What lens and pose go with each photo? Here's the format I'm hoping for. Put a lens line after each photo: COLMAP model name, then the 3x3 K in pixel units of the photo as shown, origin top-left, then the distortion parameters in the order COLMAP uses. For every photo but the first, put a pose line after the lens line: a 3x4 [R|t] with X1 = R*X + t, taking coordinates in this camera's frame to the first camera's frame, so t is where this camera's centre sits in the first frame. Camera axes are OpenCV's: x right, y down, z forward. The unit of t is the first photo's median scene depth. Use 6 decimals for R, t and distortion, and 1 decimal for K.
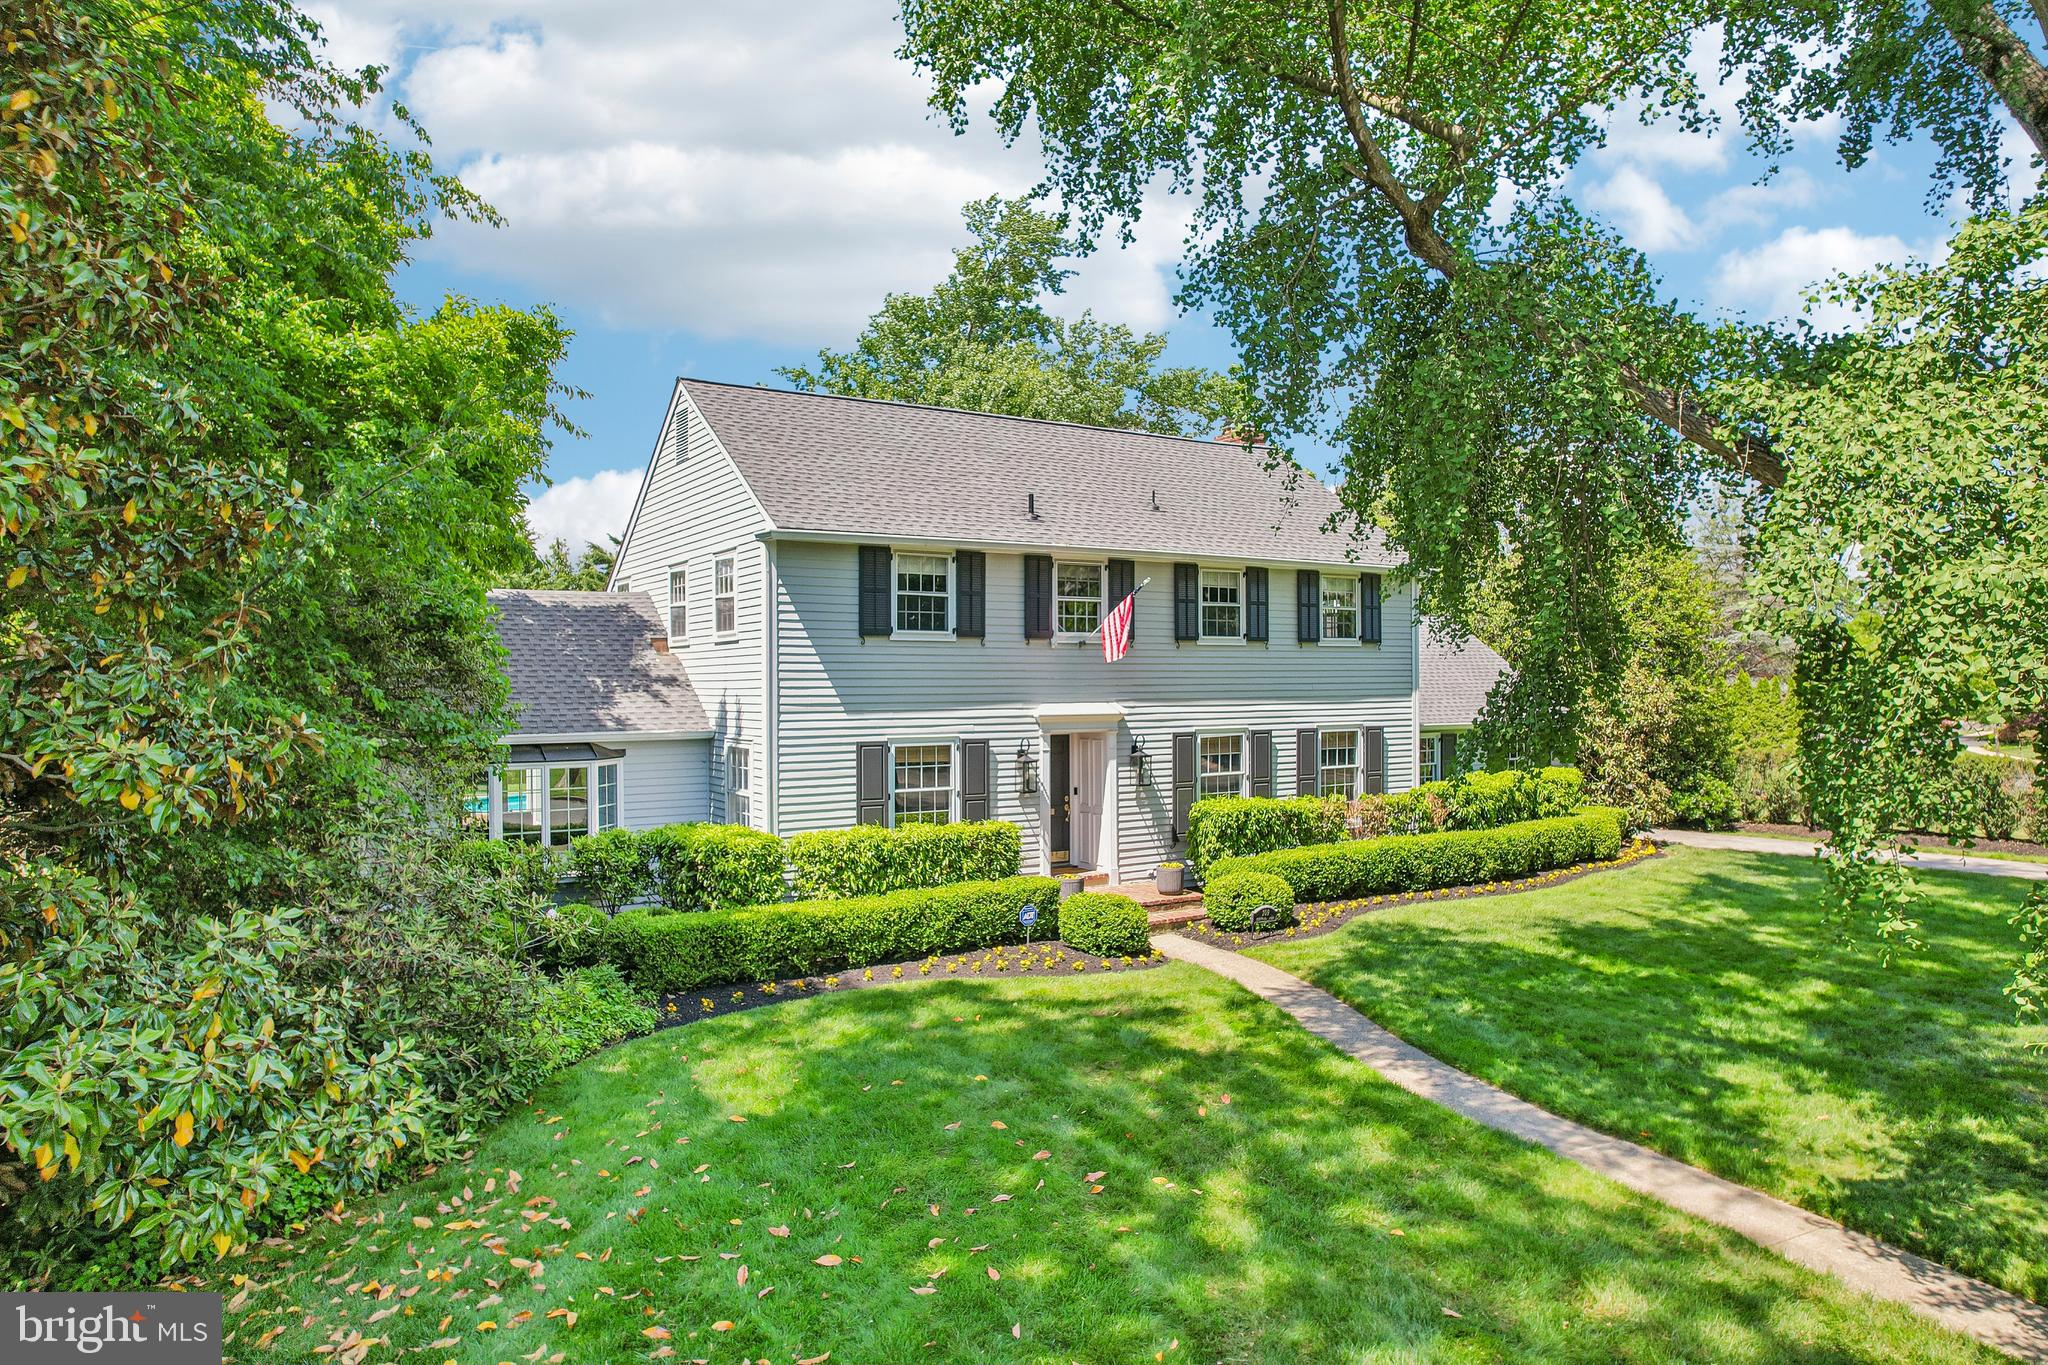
lens RADIAL K [[1305.4, 0, 1047.2], [0, 1305.4, 673.2], [0, 0, 1]] dist [-0.044434, 0.001106]
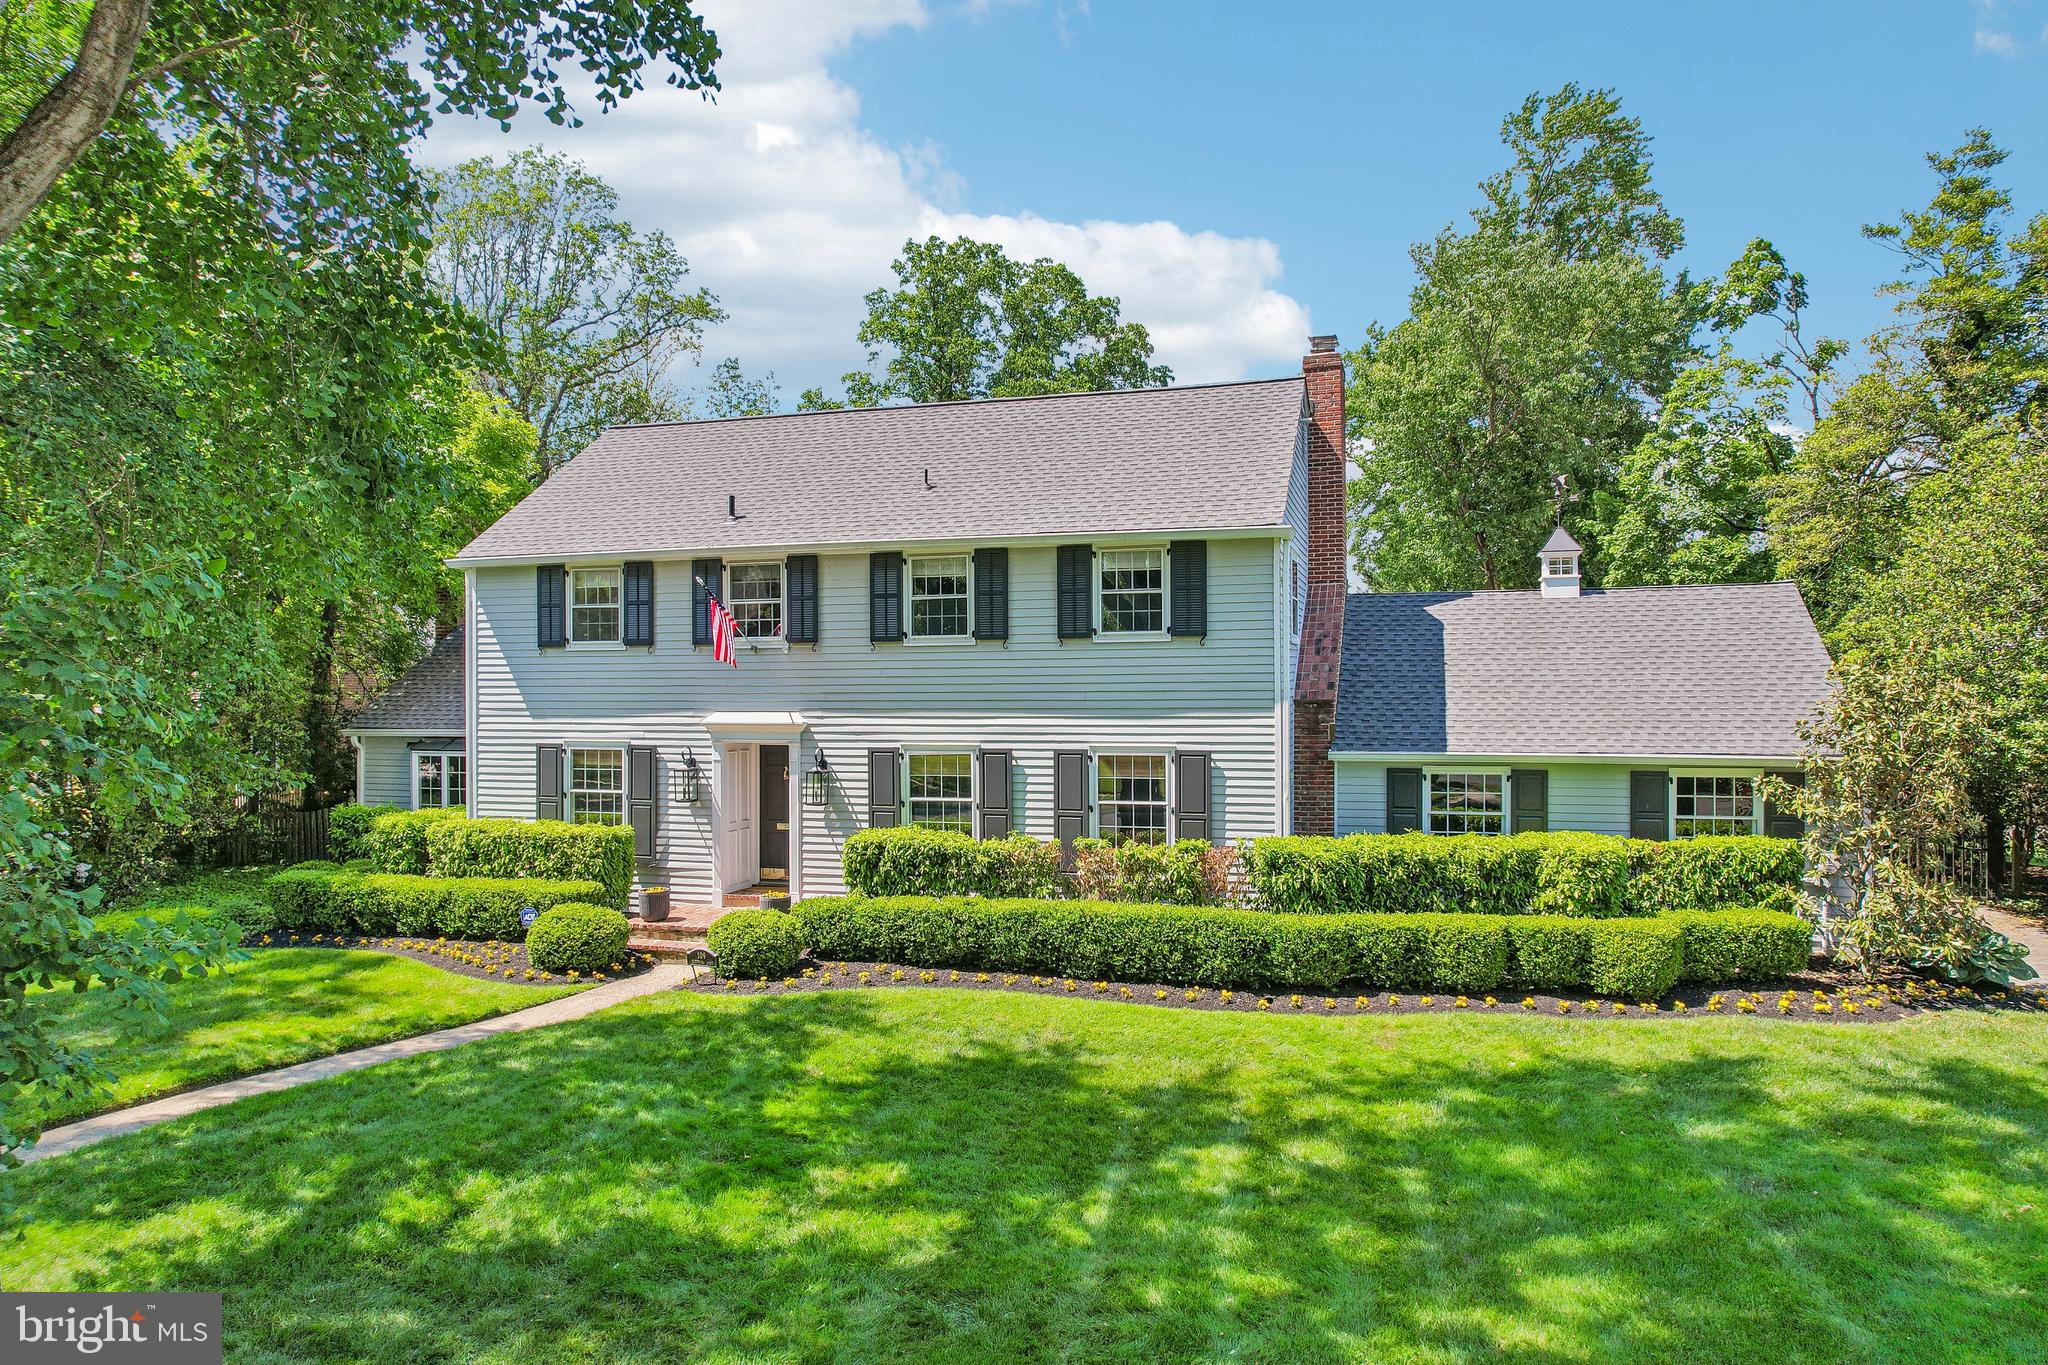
lens RADIAL K [[1295.4, 0, 1028.7], [0, 1295.4, 681.5], [0, 0, 1]] dist [-0.044229, -0.001829]
pose [[0.656915, -0.001730, -0.753962, 0.799561], [0.006203, 0.999976, 0.003111, -0.000680], [0.753939, -0.006720, 0.656910, 0.498705]]
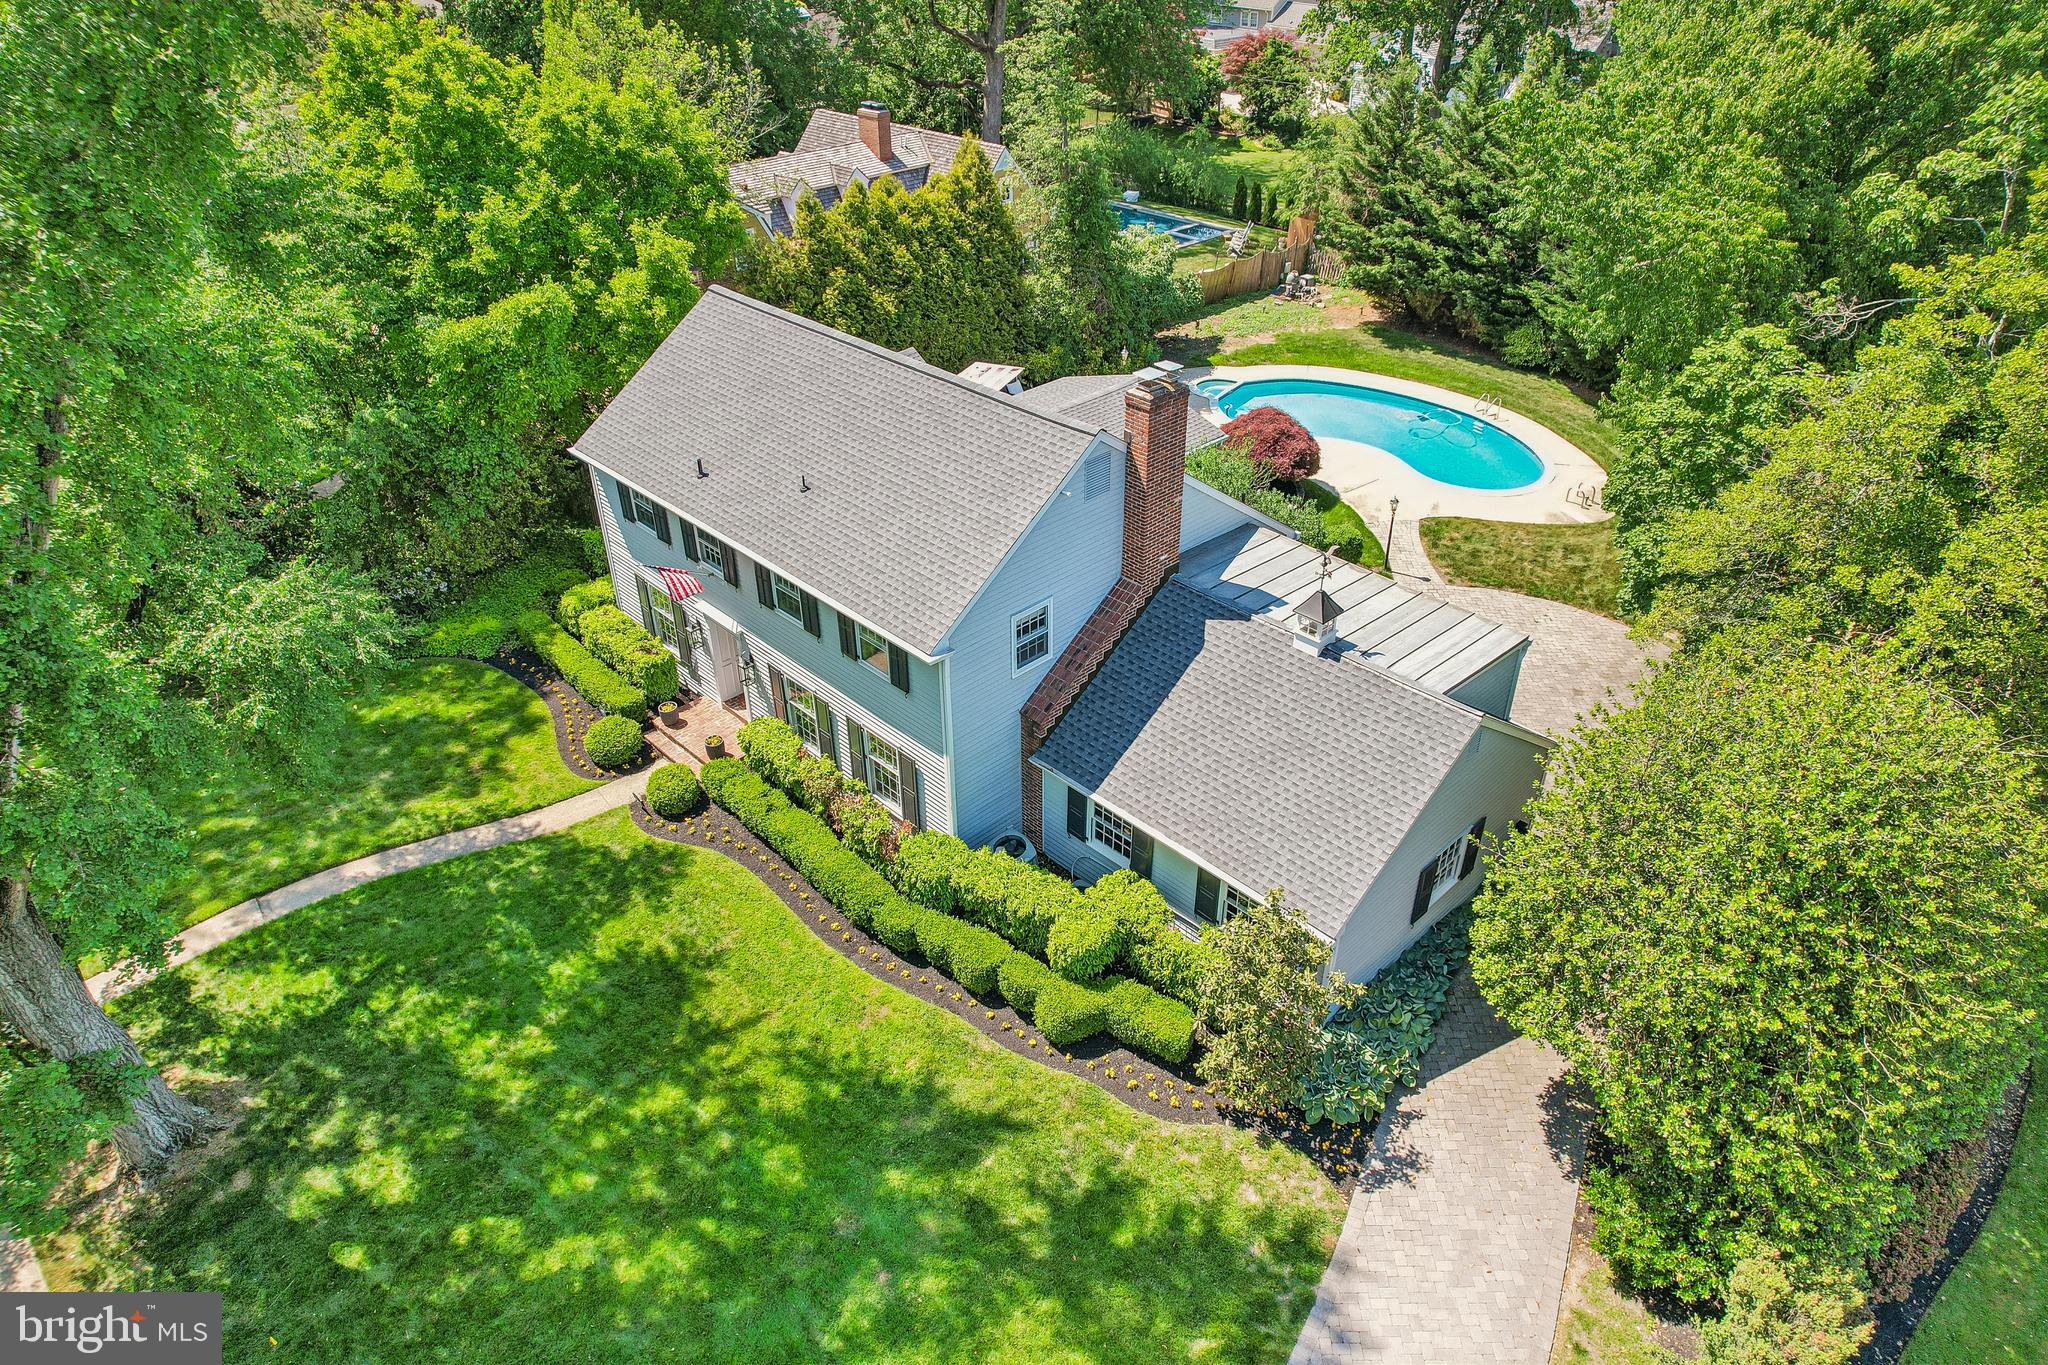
lens RADIAL K [[1295.4, 0, 1028.7], [0, 1295.4, 681.5], [0, 0, 1]] dist [-0.044229, -0.001829]
pose [[0.222560, 0.530219, -0.818129, 1.184692], [0.005634, 0.838463, 0.544930, -0.616945], [0.974903, -0.125890, 0.183621, 0.981262]]
